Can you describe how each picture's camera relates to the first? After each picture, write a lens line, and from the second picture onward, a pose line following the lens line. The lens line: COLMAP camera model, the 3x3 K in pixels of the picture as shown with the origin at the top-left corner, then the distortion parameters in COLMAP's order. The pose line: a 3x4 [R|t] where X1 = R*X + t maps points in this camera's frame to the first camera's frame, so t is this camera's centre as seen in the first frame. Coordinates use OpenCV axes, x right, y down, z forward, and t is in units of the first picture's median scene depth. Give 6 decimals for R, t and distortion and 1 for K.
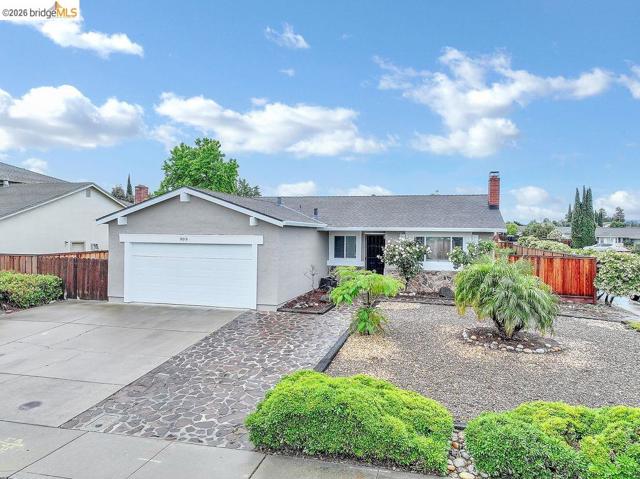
lens RADIAL K [[460.5, 0, 322.3], [0, 460.5, 237.2], [0, 0, 1]] dist [0.001532, 0.007591]
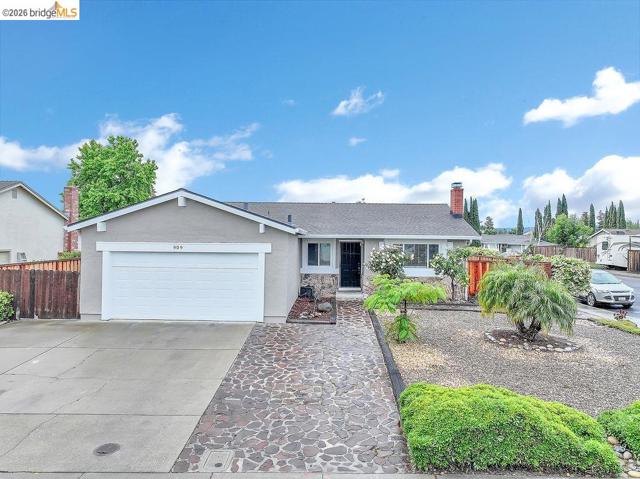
lens RADIAL K [[460.5, 0, 322.3], [0, 460.5, 237.2], [0, 0, 1]] dist [0.001532, 0.007591]
pose [[0.971619, 0.001425, 0.236548, -0.230522], [0.001771, 0.999910, -0.013301, -0.003286], [-0.236546, 0.013343, 0.971529, 0.049601]]
